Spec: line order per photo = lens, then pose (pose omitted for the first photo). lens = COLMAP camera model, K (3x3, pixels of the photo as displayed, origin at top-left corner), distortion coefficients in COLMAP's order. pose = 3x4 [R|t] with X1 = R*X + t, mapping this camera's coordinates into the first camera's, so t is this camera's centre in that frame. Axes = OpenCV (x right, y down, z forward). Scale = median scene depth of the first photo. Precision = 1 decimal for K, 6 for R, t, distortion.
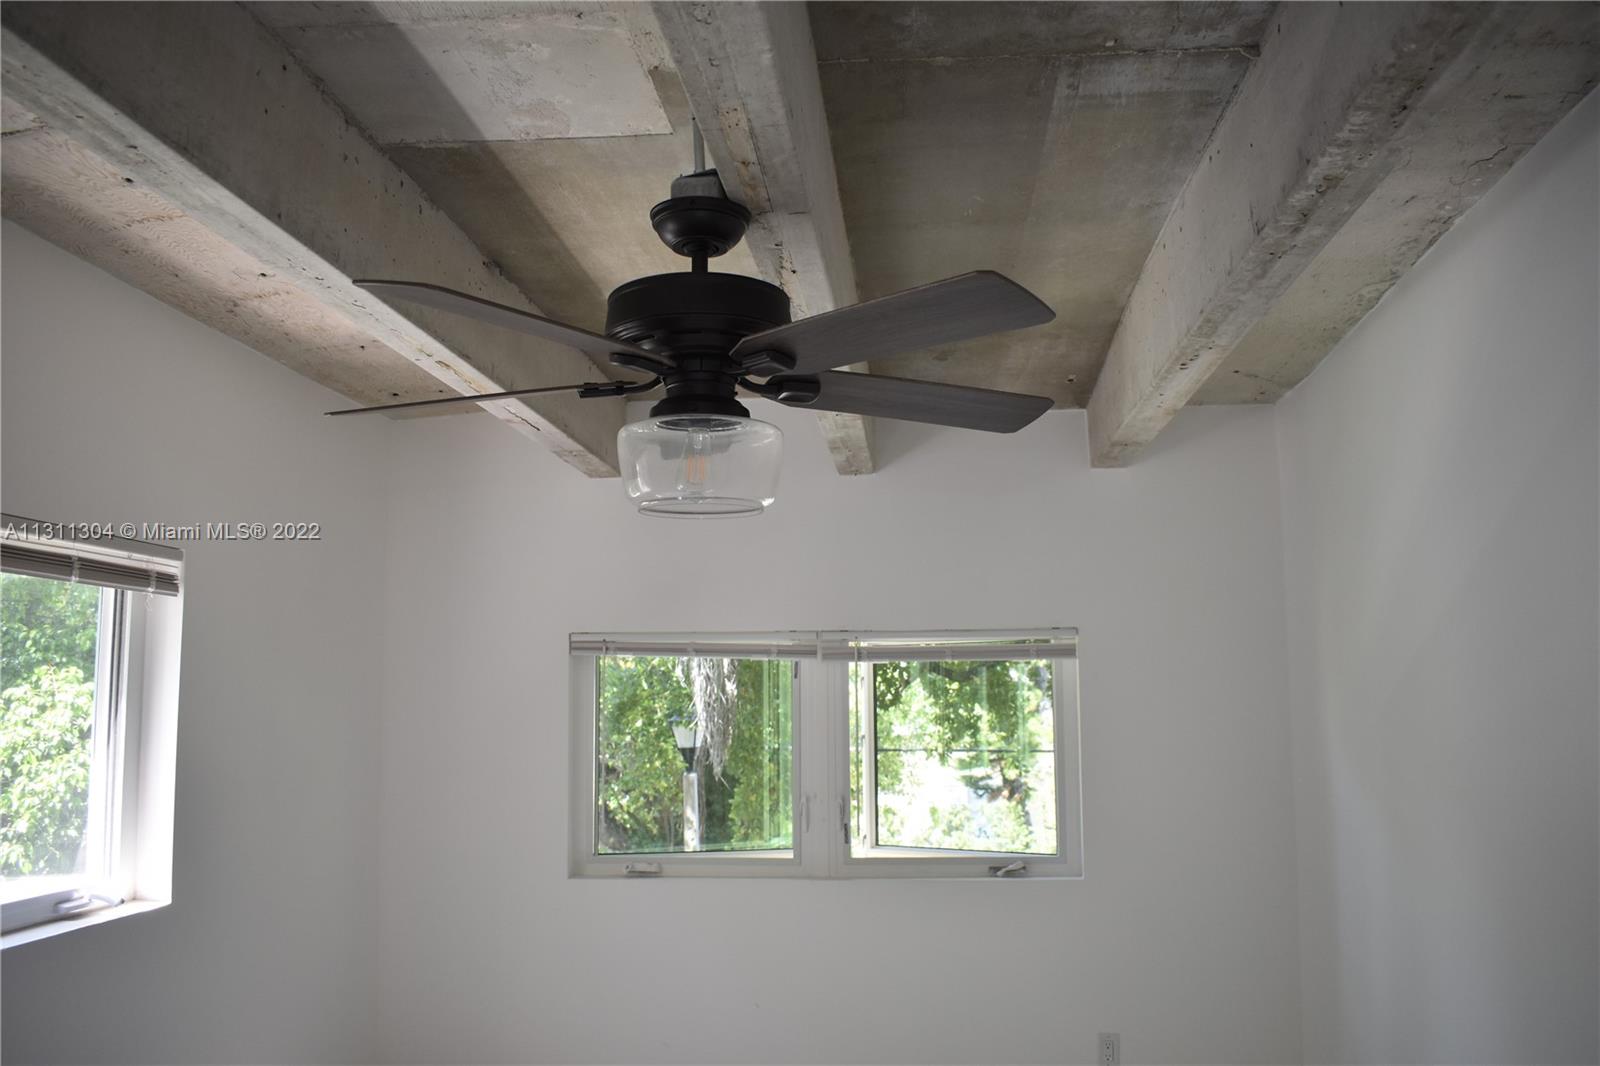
lens RADIAL K [[1268.0, 0, 800.0], [0, 1268.0, 533.0], [0, 0, 1]] dist [-0.101935, 0.047866]
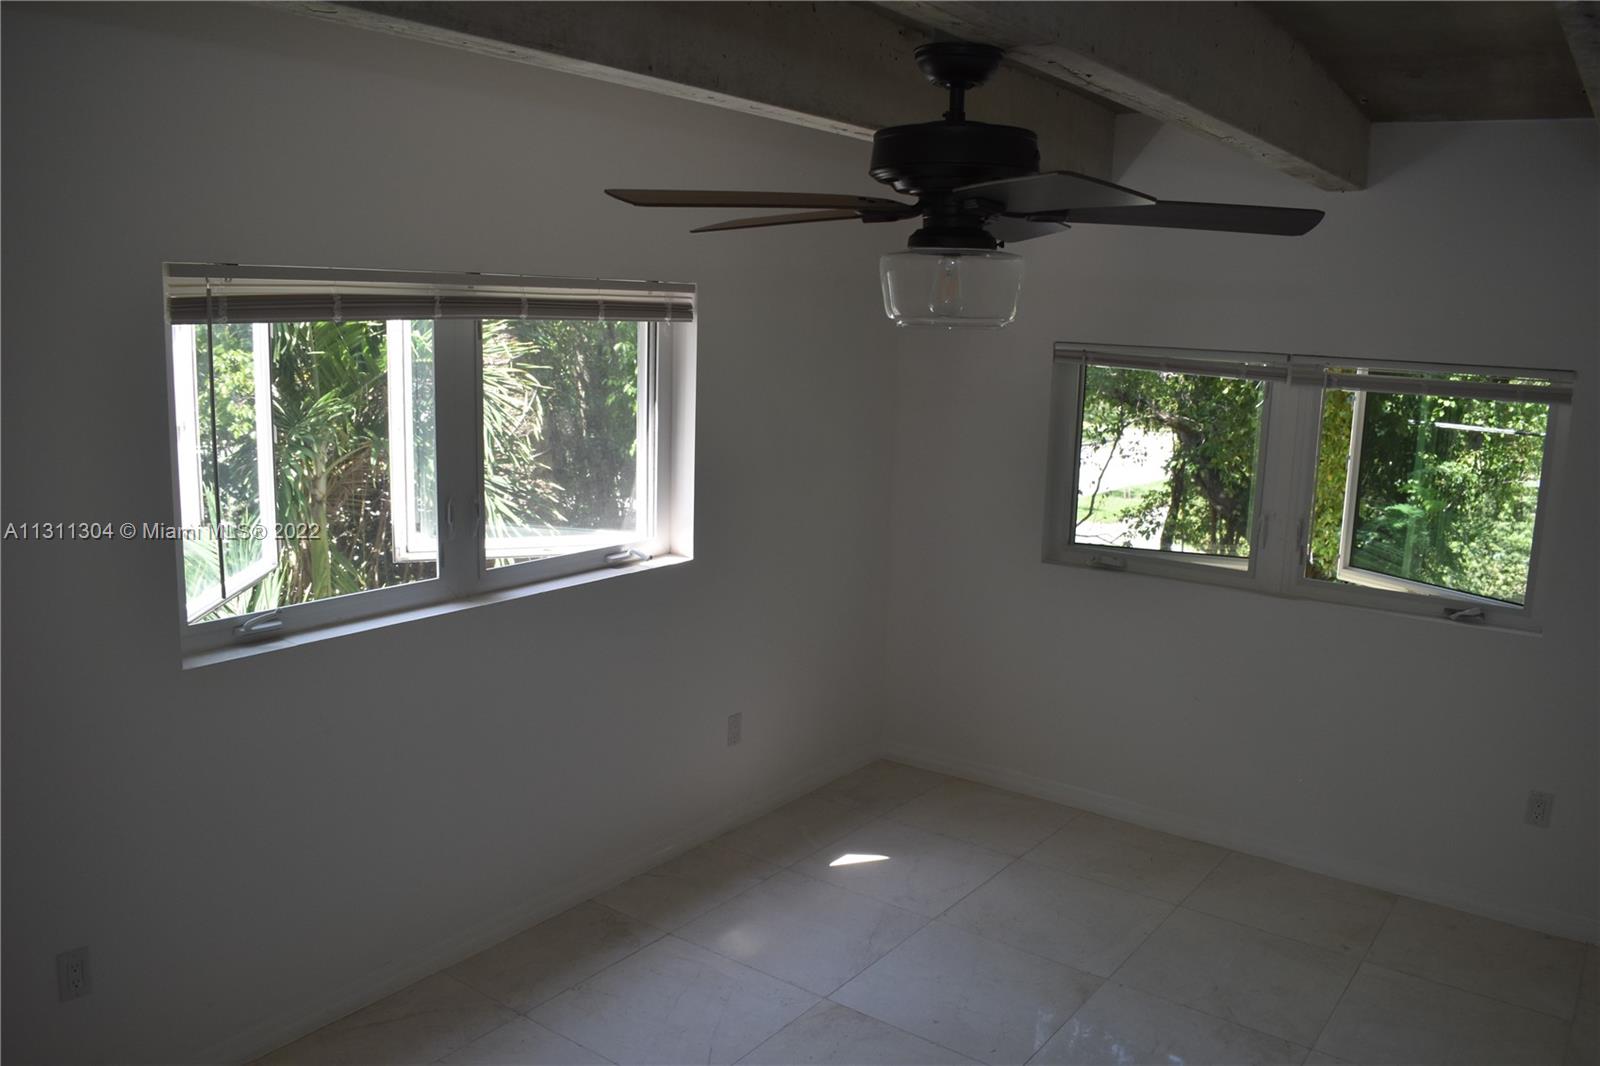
lens RADIAL K [[1268.0, 0, 800.0], [0, 1268.0, 533.0], [0, 0, 1]] dist [-0.101935, 0.047866]
pose [[0.860820, 0.120875, -0.494347, 0.247364], [0.029424, 0.957937, 0.285466, -0.106354], [0.508059, -0.260280, 0.821054, -0.042683]]
